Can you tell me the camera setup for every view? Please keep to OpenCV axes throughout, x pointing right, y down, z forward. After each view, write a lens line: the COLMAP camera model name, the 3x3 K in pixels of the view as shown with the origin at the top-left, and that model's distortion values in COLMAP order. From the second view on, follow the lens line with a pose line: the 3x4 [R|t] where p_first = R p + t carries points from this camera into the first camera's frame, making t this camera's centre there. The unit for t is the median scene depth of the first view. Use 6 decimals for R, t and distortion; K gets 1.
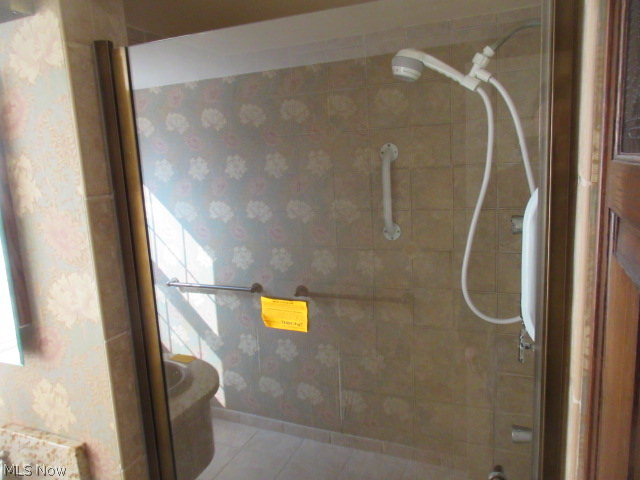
lens RADIAL K [[473.1, 0, 320.3], [0, 473.1, 237.5], [0, 0, 1]] dist [-0.006199, -0.007344]
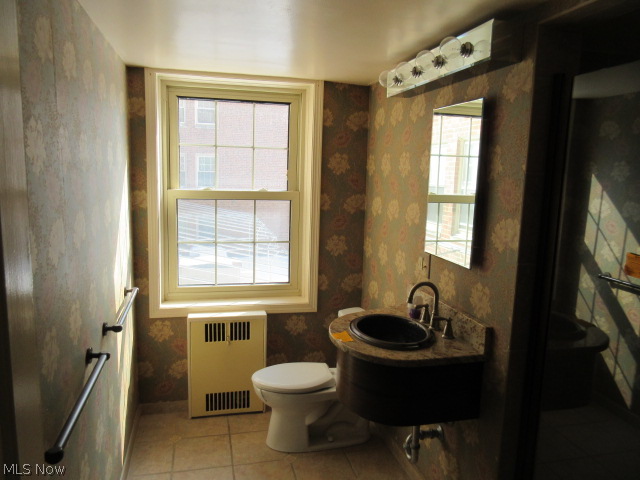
lens RADIAL K [[473.1, 0, 320.6], [0, 473.1, 239.5], [0, 0, 1]] dist [-0.006199, -0.007344]
pose [[0.592670, 0.187429, -0.783335, 0.342516], [-0.190688, 0.977551, 0.089625, 0.112309], [0.782548, 0.096255, 0.615105, -0.452814]]
